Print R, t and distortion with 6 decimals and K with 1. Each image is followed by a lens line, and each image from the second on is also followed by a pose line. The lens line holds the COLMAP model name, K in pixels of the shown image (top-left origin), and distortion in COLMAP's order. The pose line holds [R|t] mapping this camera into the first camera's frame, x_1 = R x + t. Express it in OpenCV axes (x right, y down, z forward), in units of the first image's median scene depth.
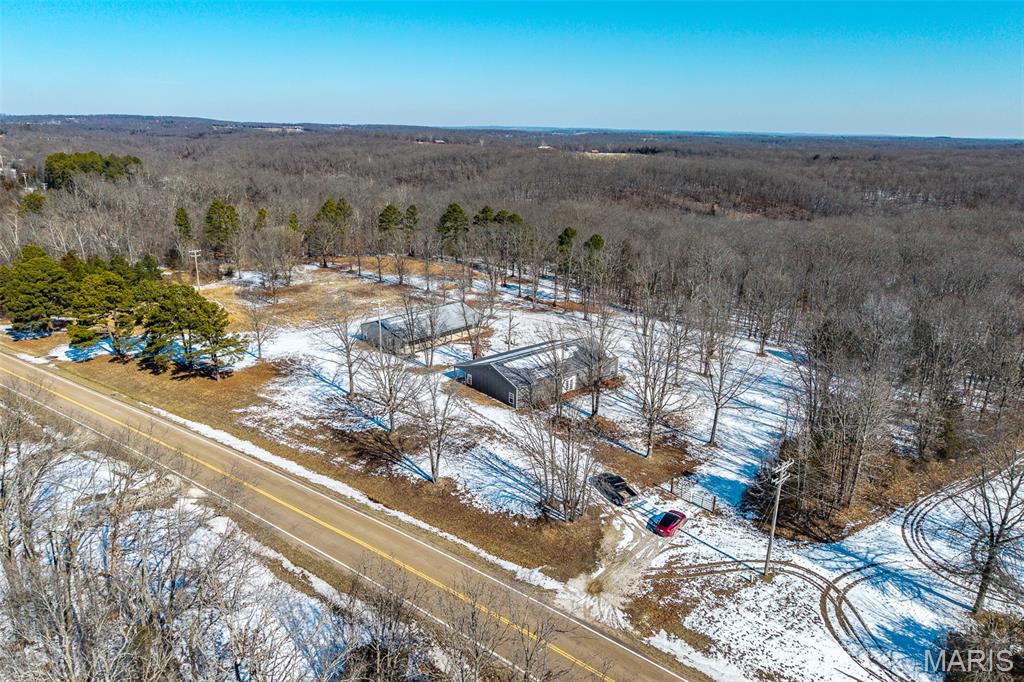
lens RADIAL K [[684.8, 0, 512.0], [0, 684.8, 341.5], [0, 0, 1]] dist [0.022708, -0.018726]
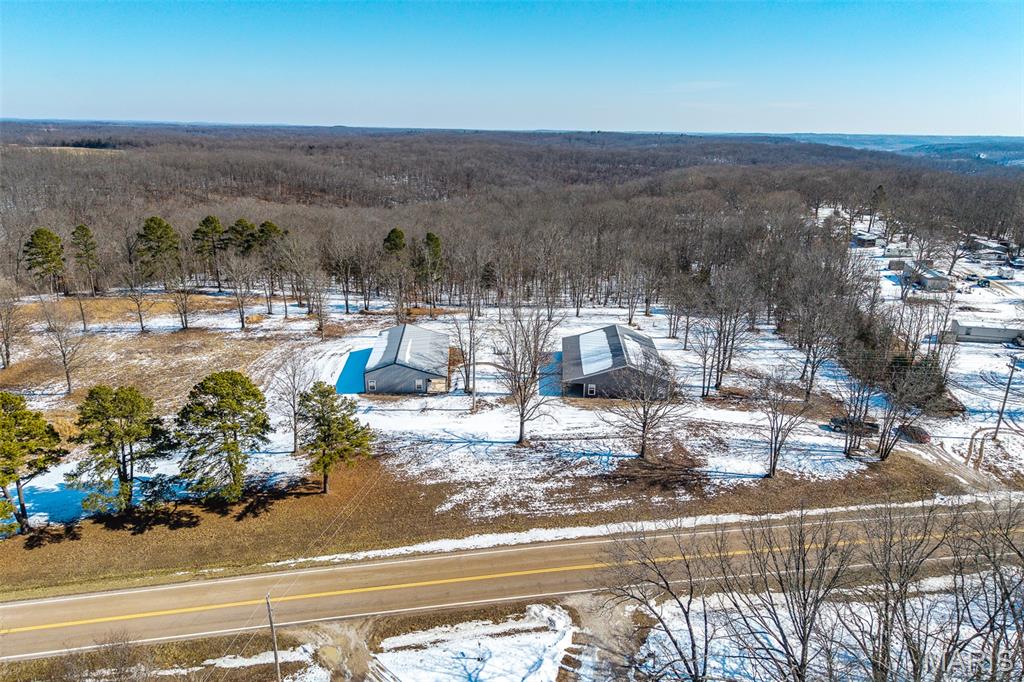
lens RADIAL K [[684.8, 0, 512.3], [0, 684.8, 340.0], [0, 0, 1]] dist [0.022708, -0.018726]
pose [[0.705776, -0.216604, 0.674509, -0.348982], [0.208639, 0.973437, 0.094288, -0.056096], [-0.677016, 0.074182, 0.732220, 0.173234]]
